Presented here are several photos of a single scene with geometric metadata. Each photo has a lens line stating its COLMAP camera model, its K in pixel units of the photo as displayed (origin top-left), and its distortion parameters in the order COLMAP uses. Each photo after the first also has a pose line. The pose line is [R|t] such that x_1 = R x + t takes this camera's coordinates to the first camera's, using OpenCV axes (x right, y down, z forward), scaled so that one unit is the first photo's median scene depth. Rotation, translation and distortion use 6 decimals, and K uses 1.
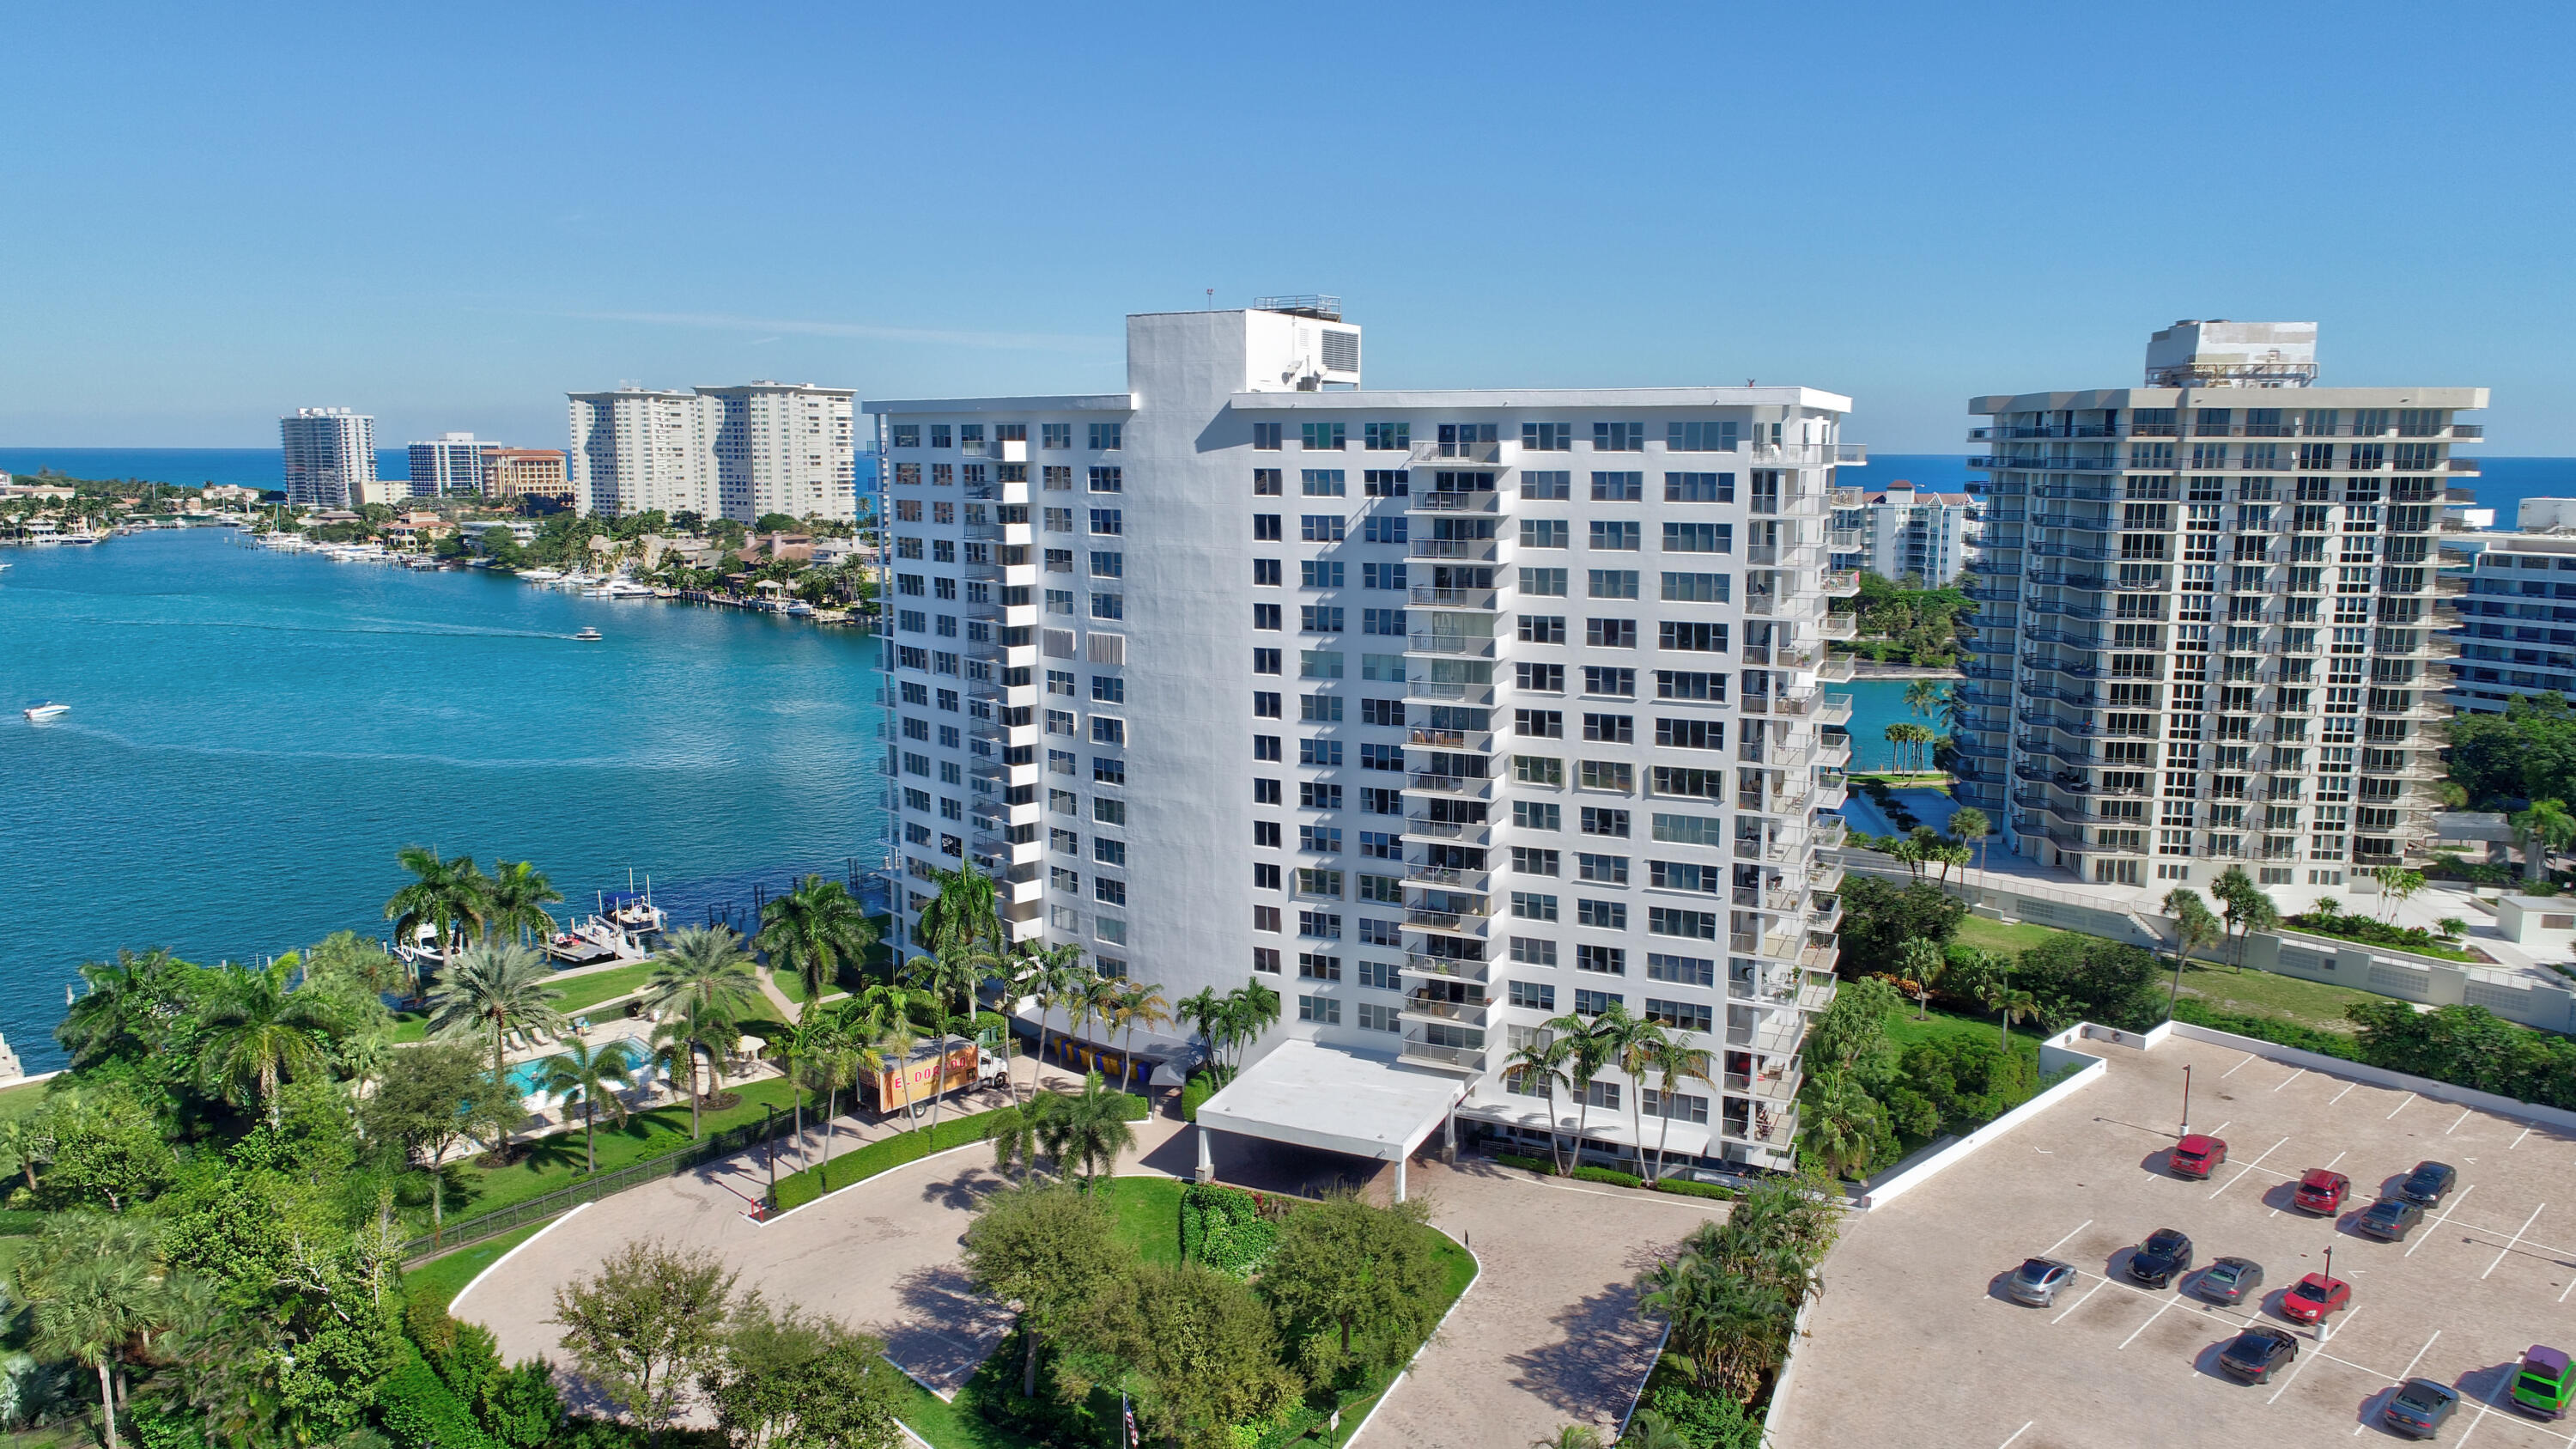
lens RADIAL K [[1723.6, 0, 1291.6], [0, 1723.6, 715.9], [0, 0, 1]] dist [0.004313, -0.004237]
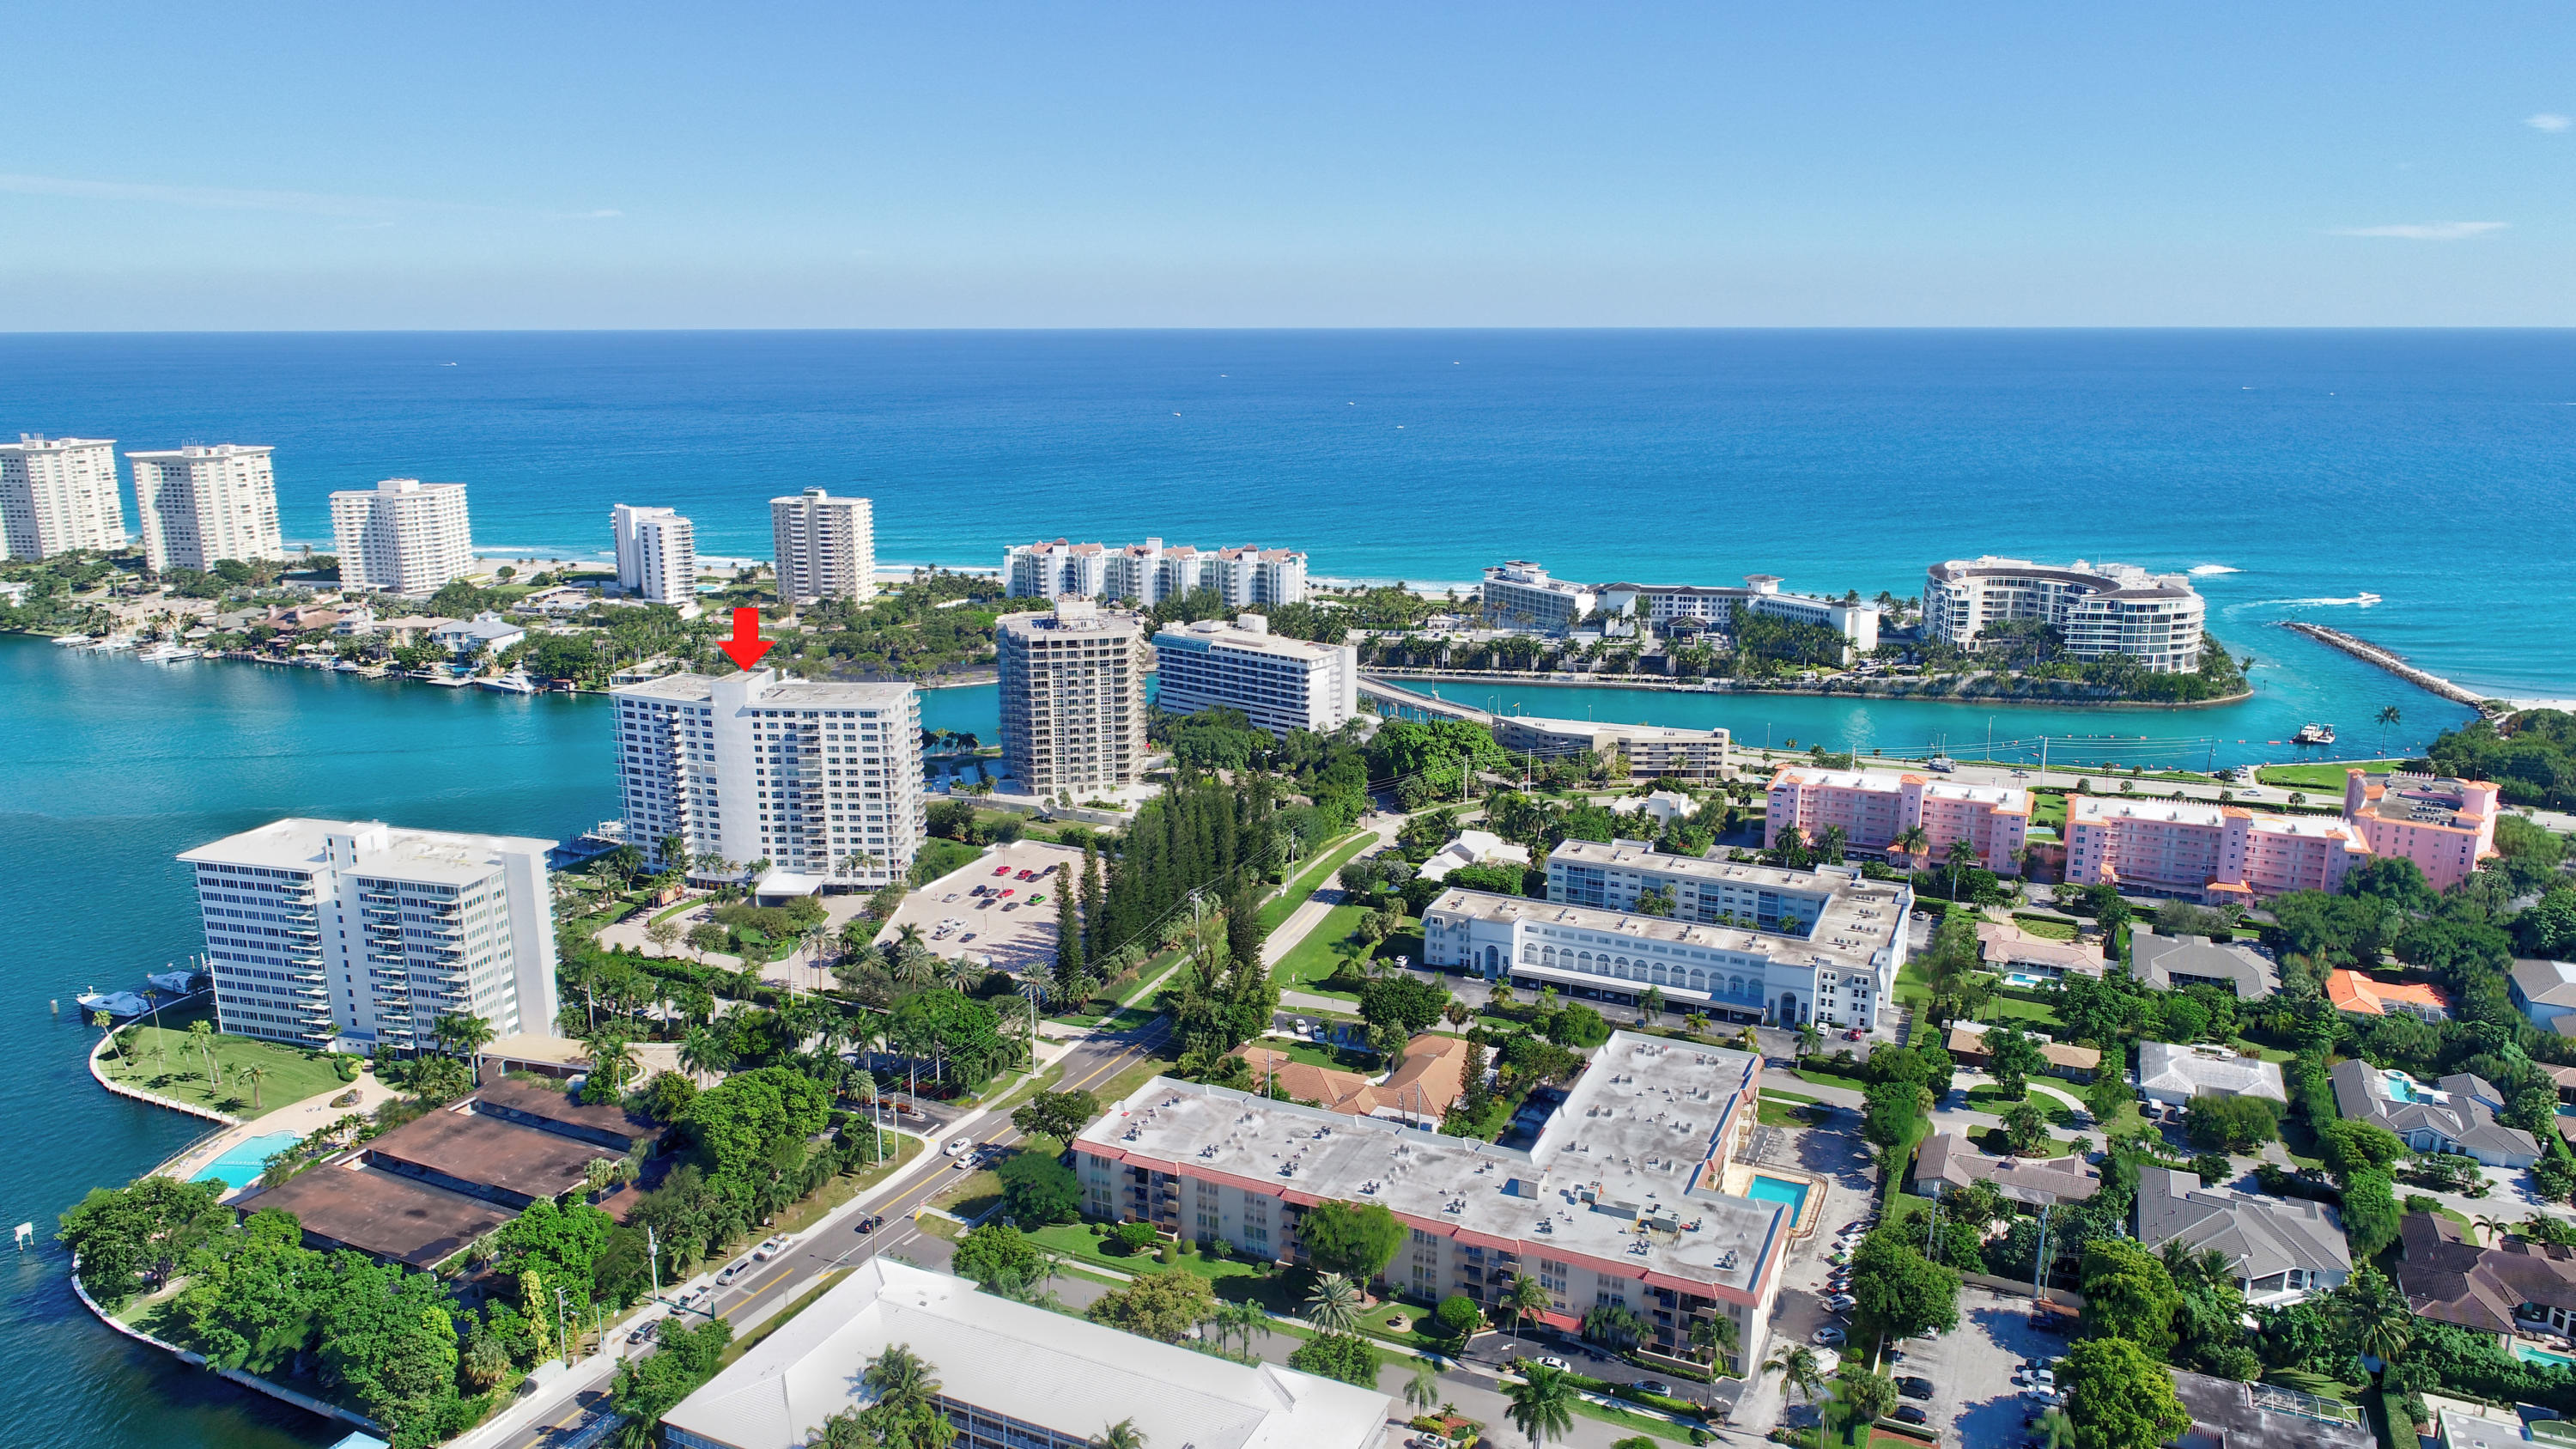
lens RADIAL K [[1723.6, 0, 1279.9], [0, 1723.6, 726.4], [0, 0, 1]] dist [0.004313, -0.004237]
pose [[0.930584, -0.090228, 0.354785, -0.280789], [0.062670, 0.994108, 0.088438, -0.387366], [-0.360675, -0.060065, 0.930756, -2.859684]]
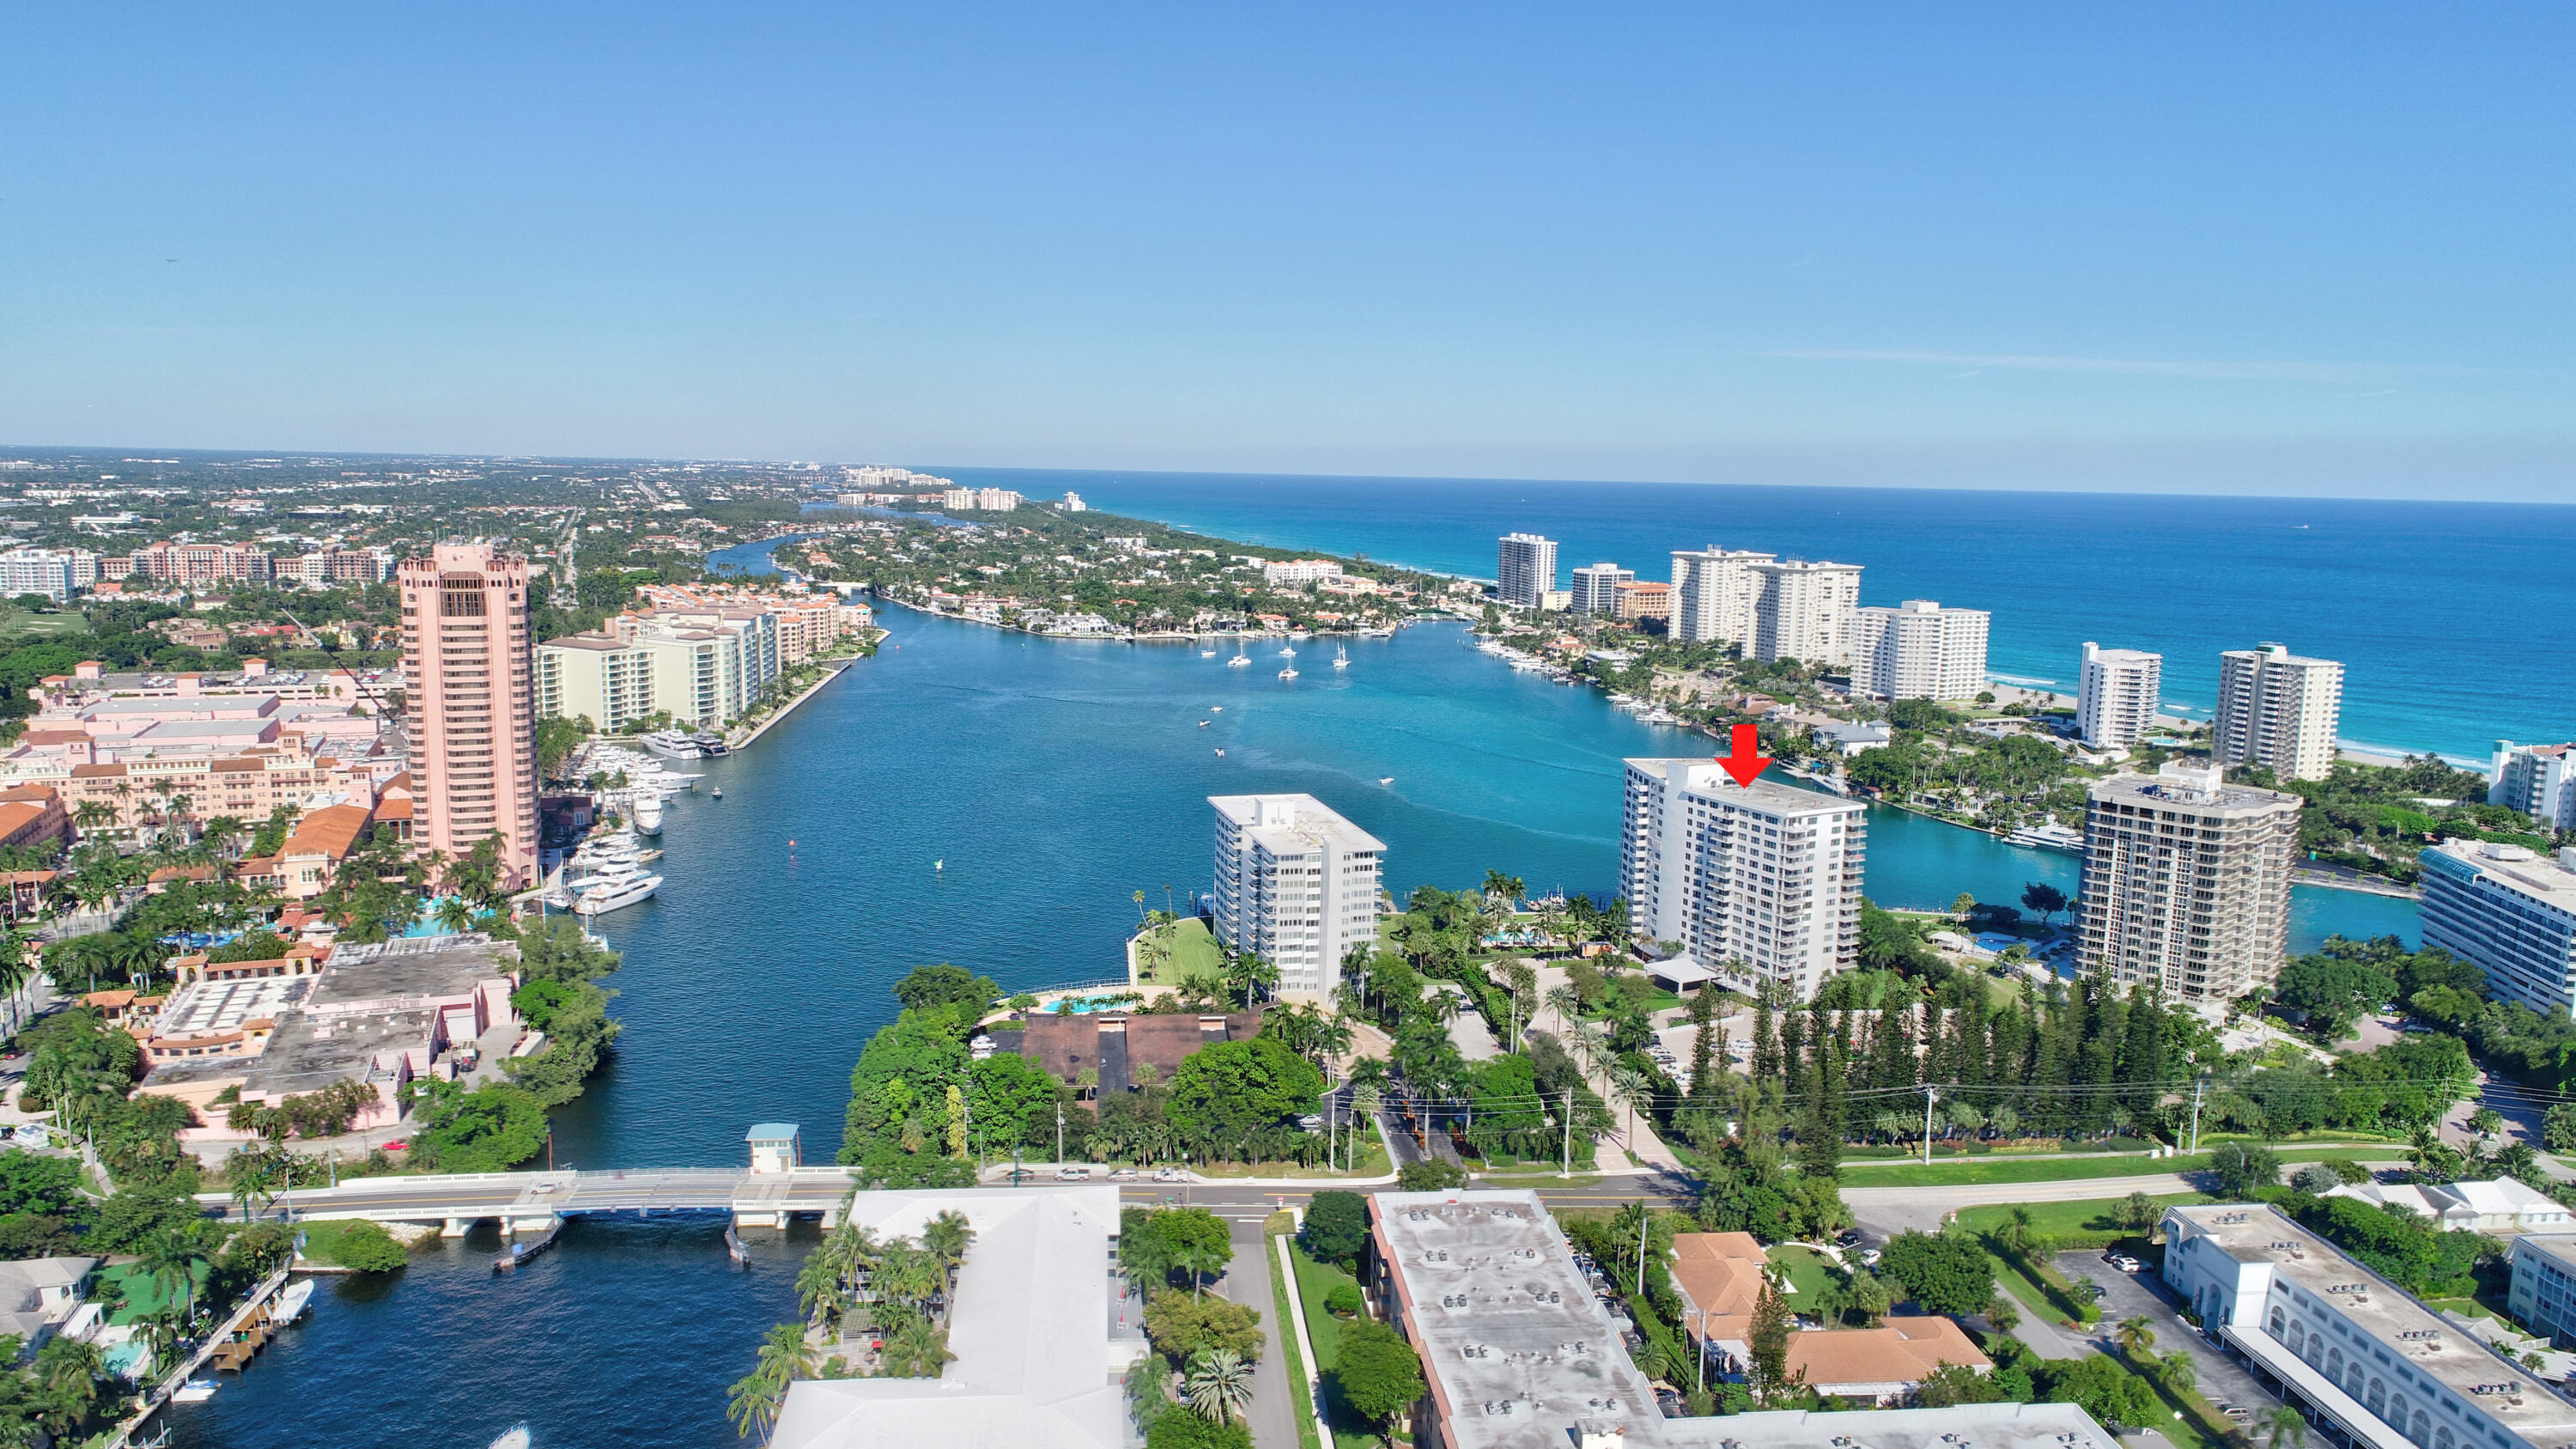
lens RADIAL K [[1723.6, 0, 1282.3], [0, 1723.6, 737.9], [0, 0, 1]] dist [0.004313, -0.004237]
pose [[0.793391, 0.107864, -0.599079, 1.509417], [-0.112434, 0.993208, 0.029924, -0.301678], [0.598238, 0.043615, 0.800131, -2.558725]]
